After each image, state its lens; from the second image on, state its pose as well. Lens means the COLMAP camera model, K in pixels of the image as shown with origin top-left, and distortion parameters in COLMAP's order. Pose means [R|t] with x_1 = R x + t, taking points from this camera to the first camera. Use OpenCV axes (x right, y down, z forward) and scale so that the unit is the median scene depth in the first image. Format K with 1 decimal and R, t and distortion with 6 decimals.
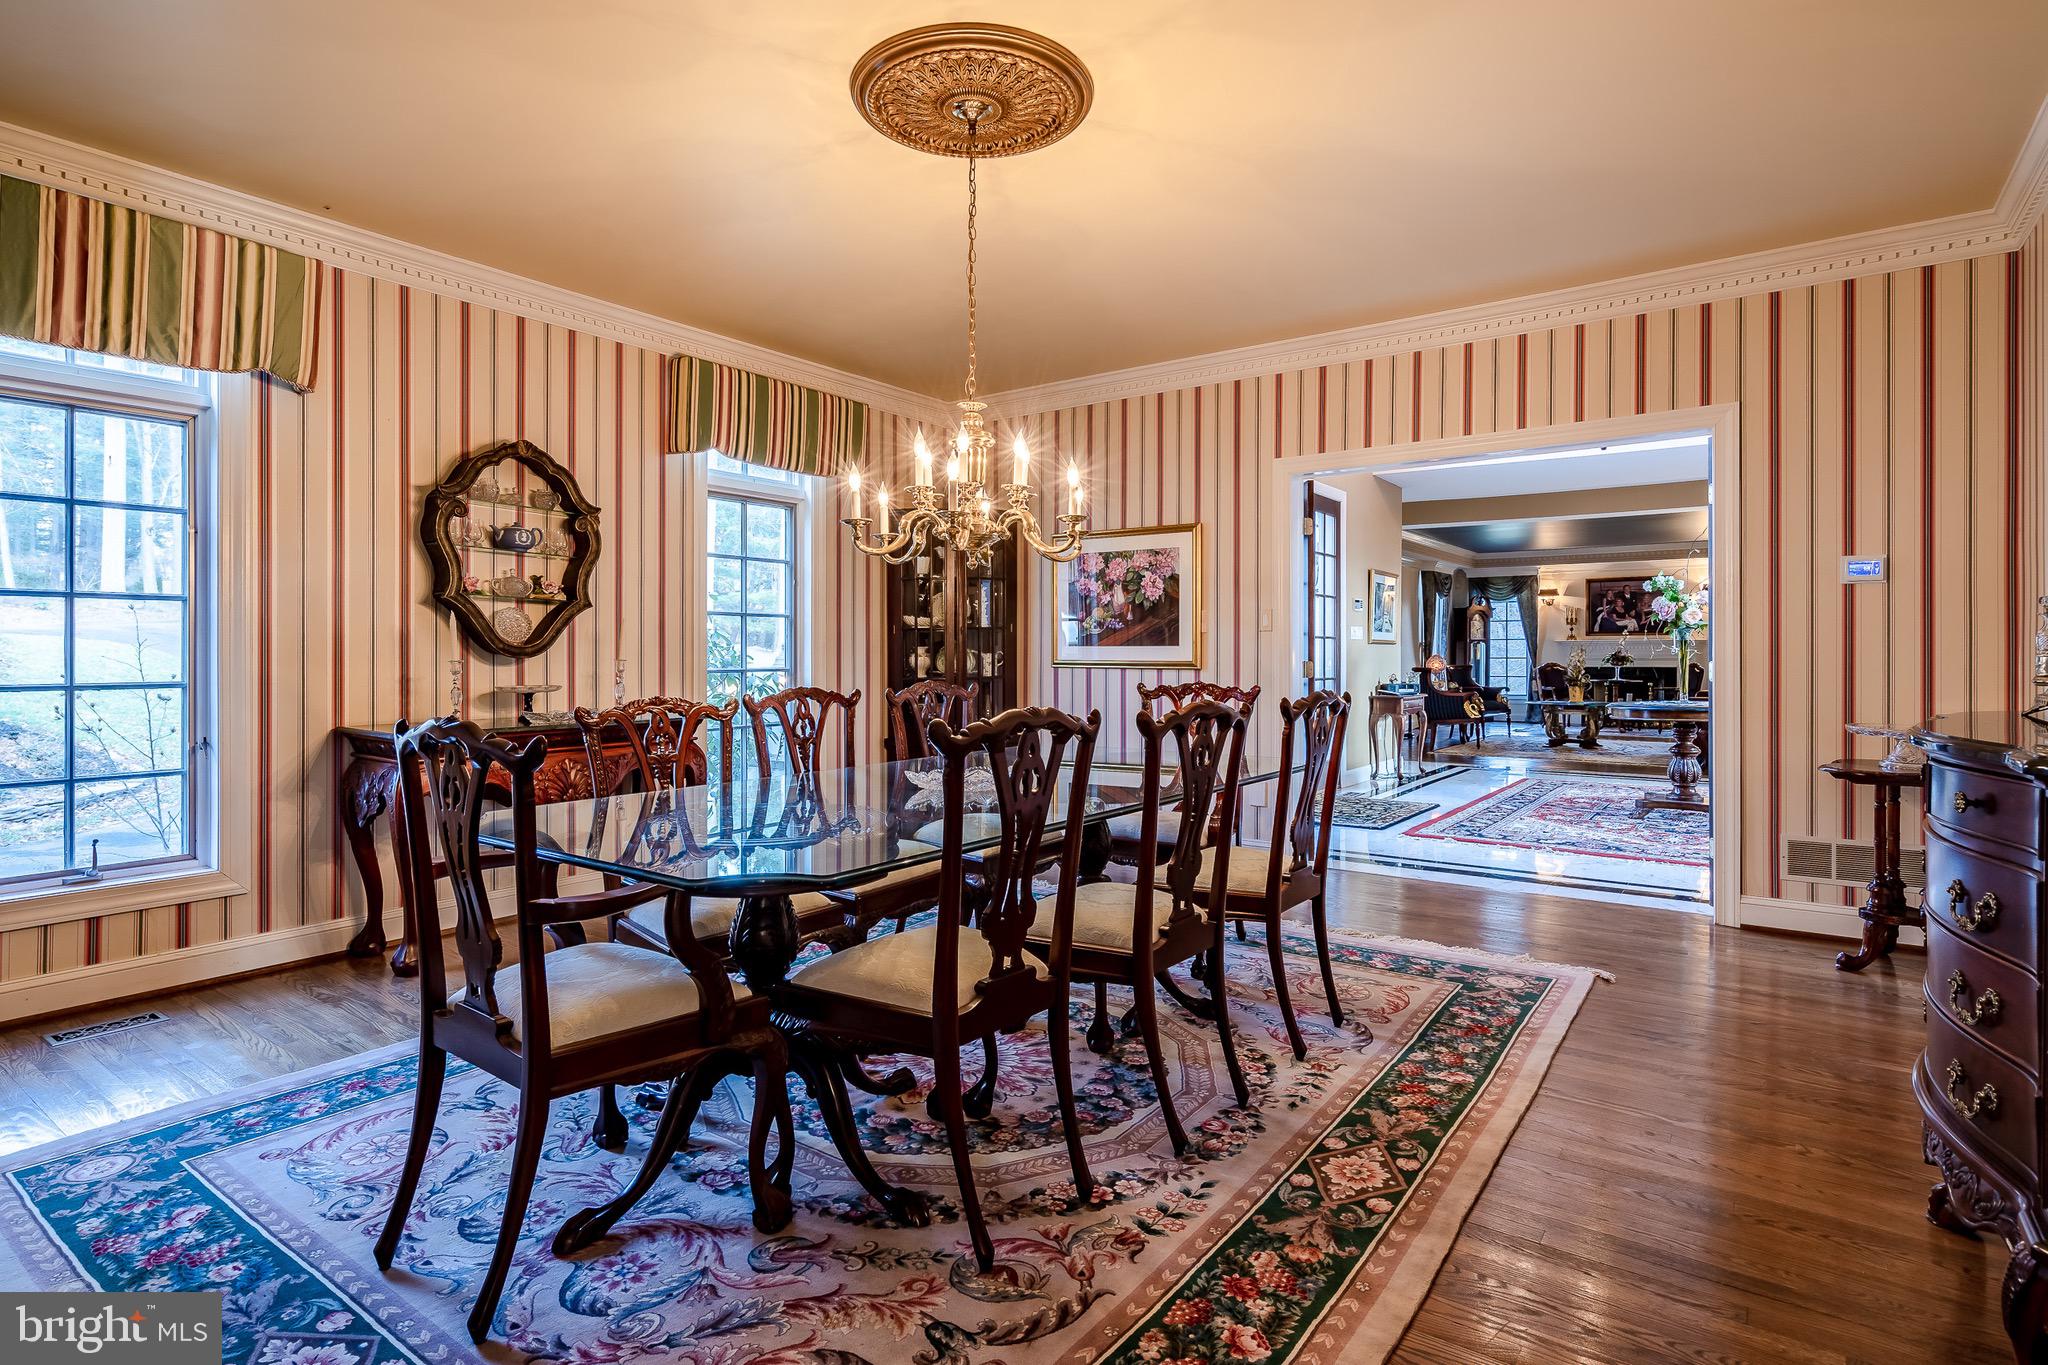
lens RADIAL K [[1039.4, 0, 1030.3], [0, 1039.4, 655.2], [0, 0, 1]] dist [-0.000931, -0.000347]
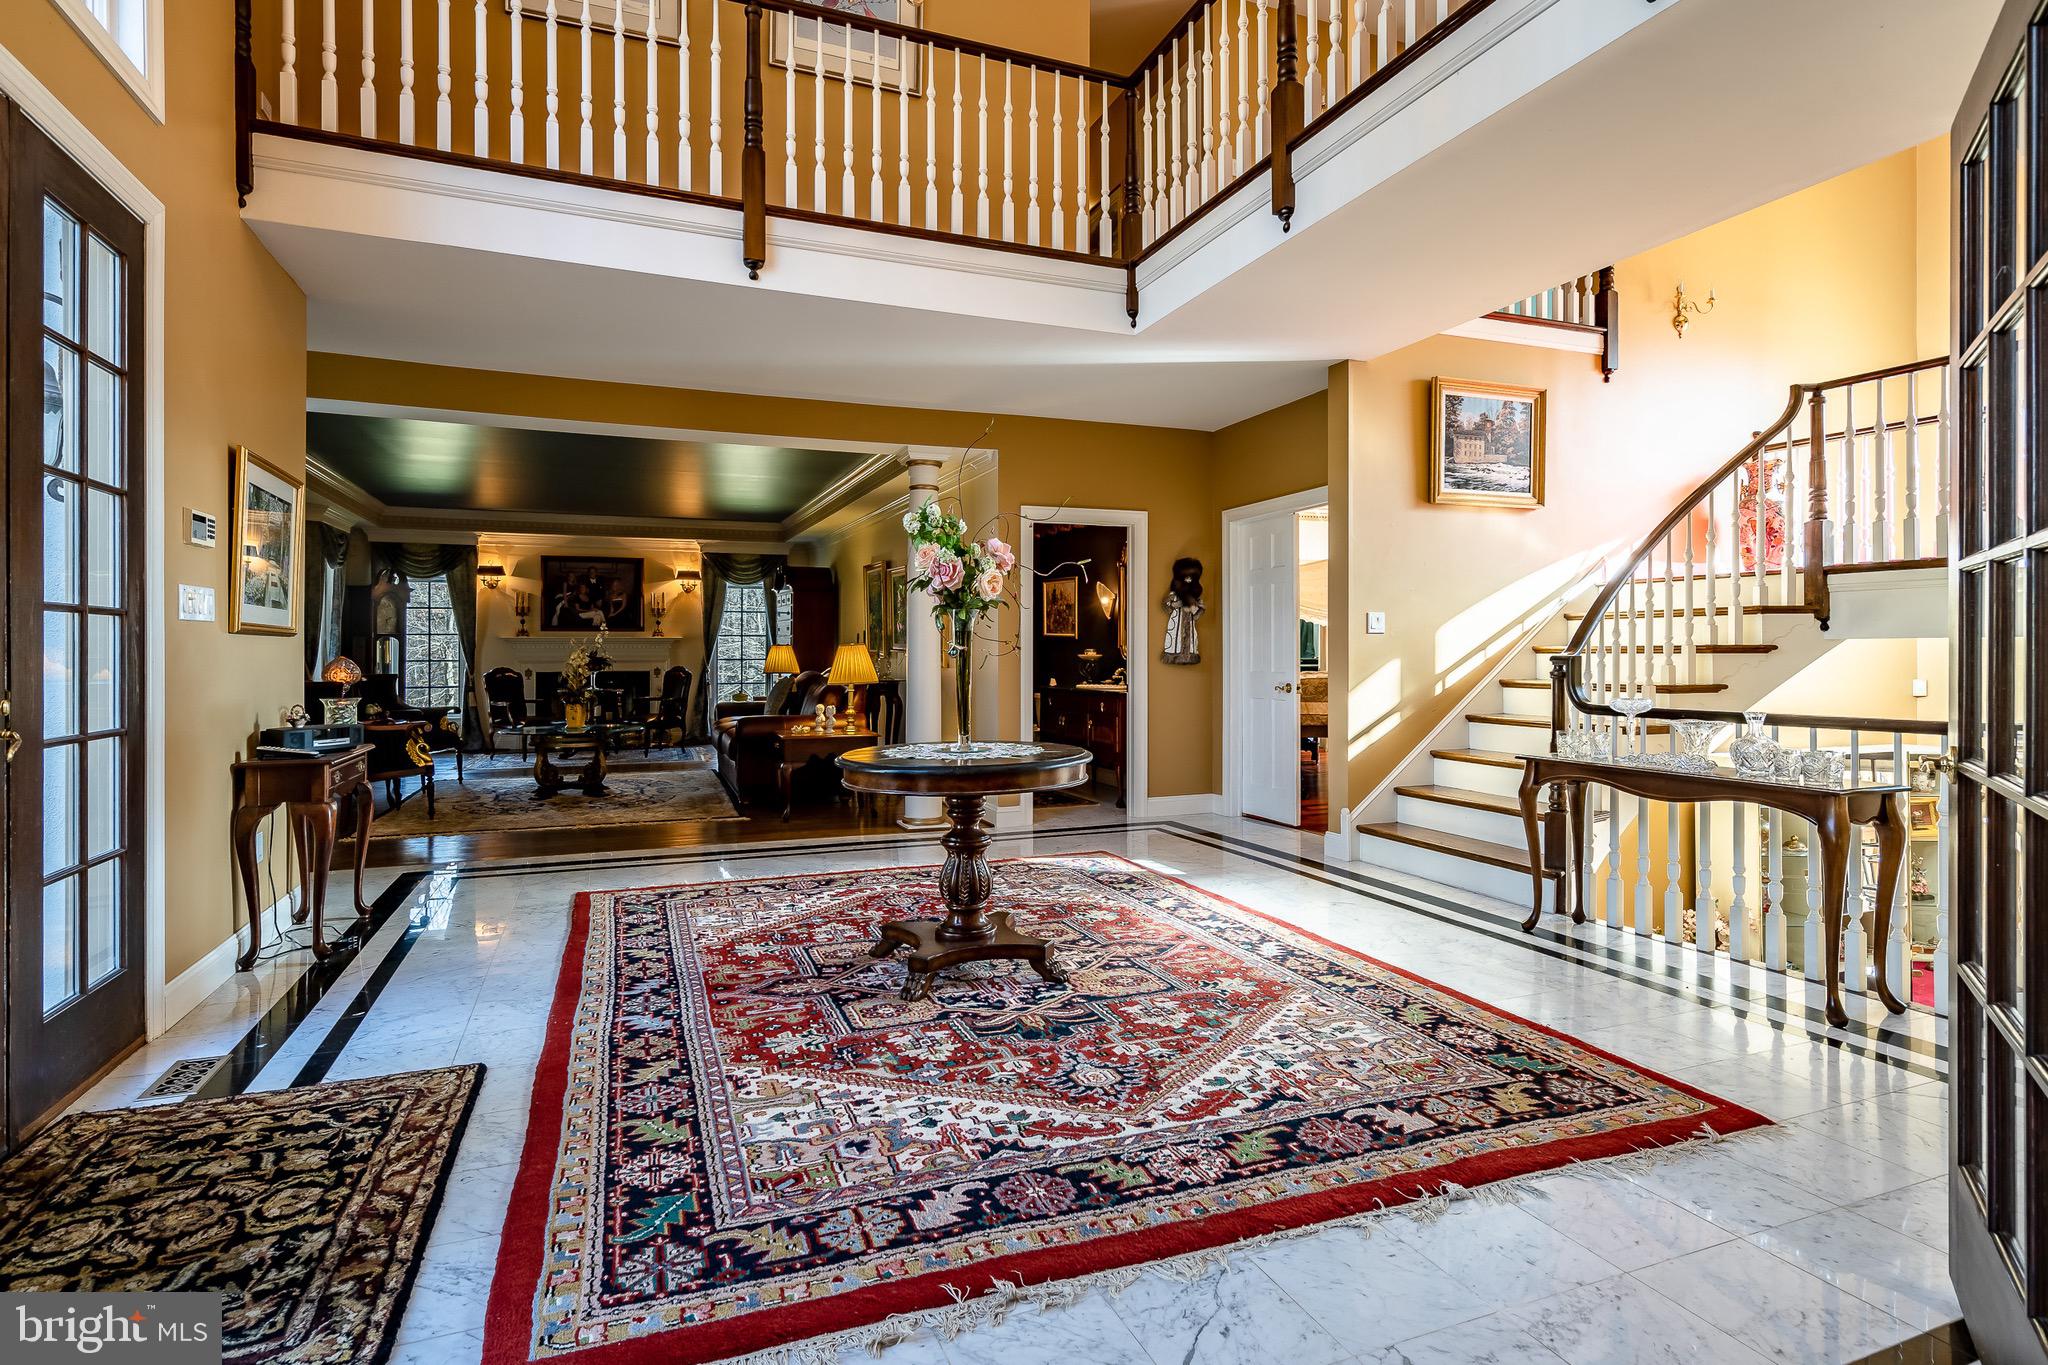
lens RADIAL K [[1039.4, 0, 1030.3], [0, 1039.4, 655.2], [0, 0, 1]] dist [-0.000931, -0.000347]
pose [[0.533602, -0.001436, 0.845734, 0.086941], [0.000926, 0.999999, 0.001114, -0.001506], [-0.845735, 0.000189, 0.533603, 0.301123]]
